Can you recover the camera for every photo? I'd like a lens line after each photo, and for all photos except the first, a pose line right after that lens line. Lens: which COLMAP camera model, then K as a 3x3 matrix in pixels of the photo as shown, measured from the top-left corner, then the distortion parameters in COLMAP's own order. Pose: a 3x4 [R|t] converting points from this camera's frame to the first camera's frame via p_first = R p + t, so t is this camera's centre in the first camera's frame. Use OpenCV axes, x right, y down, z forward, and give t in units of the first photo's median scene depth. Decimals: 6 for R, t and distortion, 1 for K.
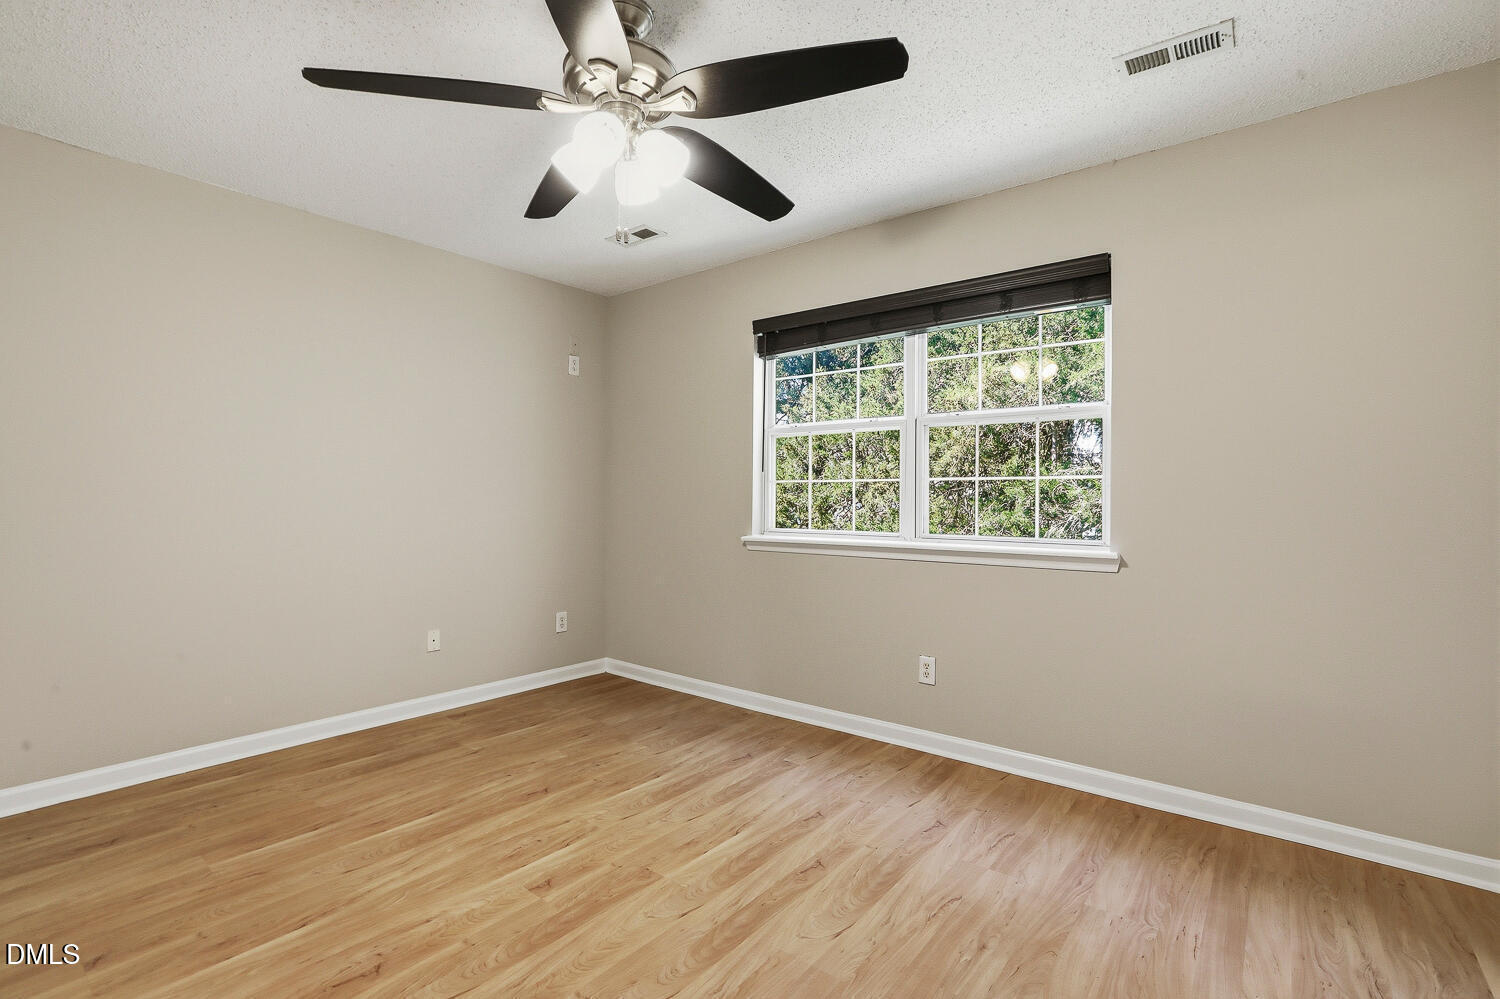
lens RADIAL K [[682.8, 0, 754.2], [0, 682.8, 501.0], [0, 0, 1]] dist [-0.055151, 0.018447]
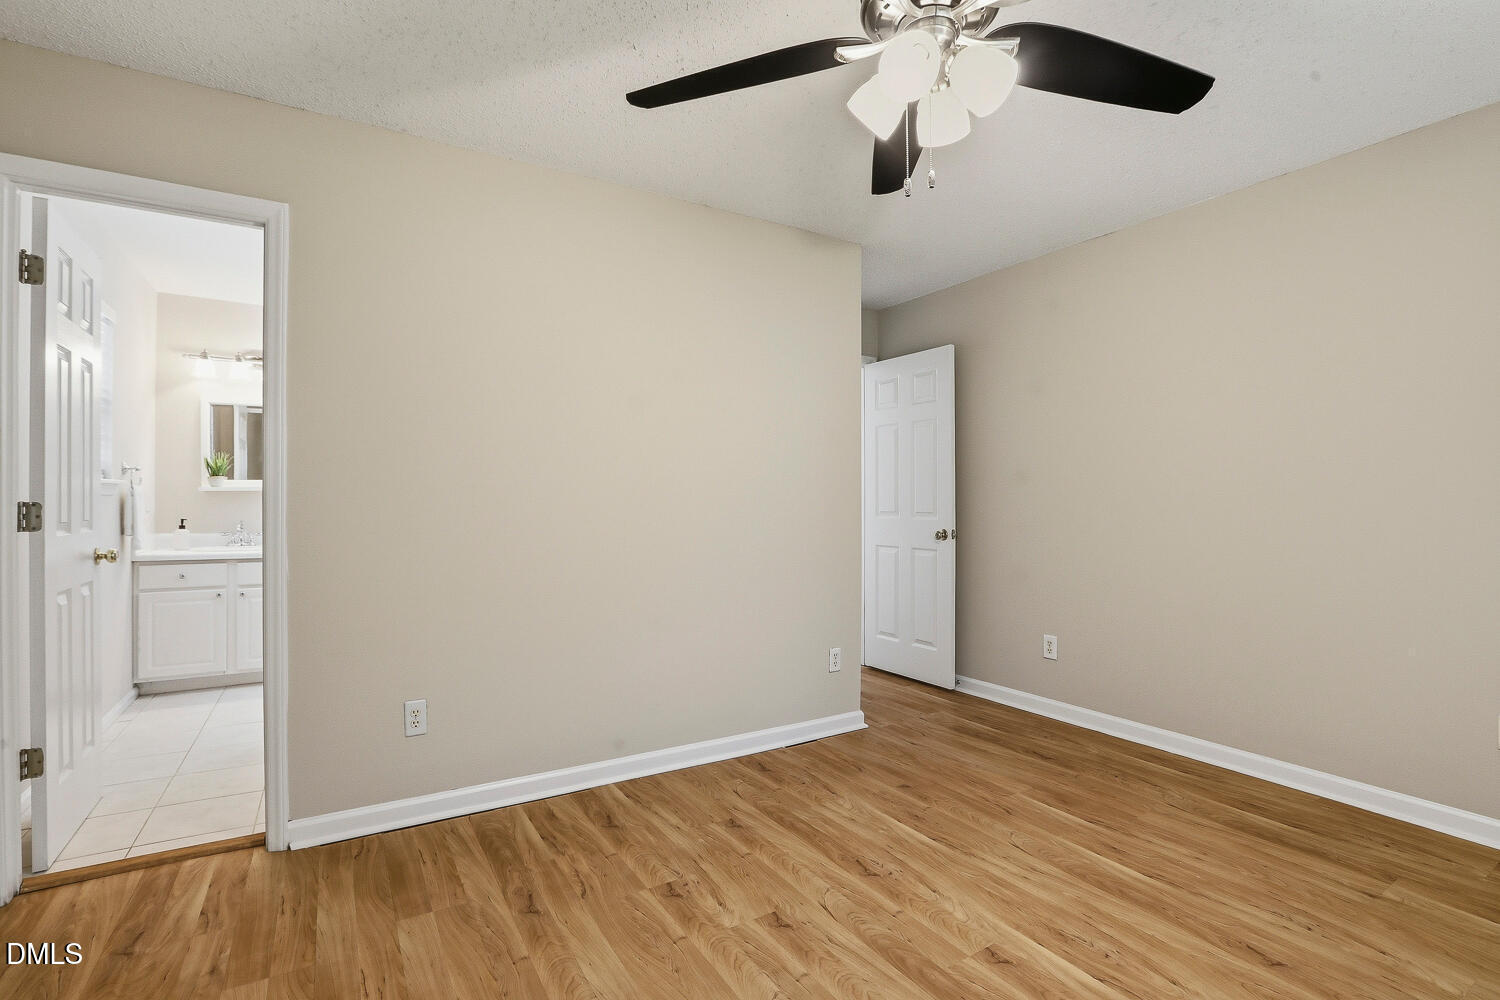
lens RADIAL K [[682.8, 0, 754.2], [0, 682.8, 501.5], [0, 0, 1]] dist [-0.055151, 0.018447]
pose [[-0.335868, -0.004047, -0.941900, 0.517280], [-0.006506, 0.999977, -0.001977, -0.004008], [0.941887, 0.005464, -0.335887, 0.866042]]
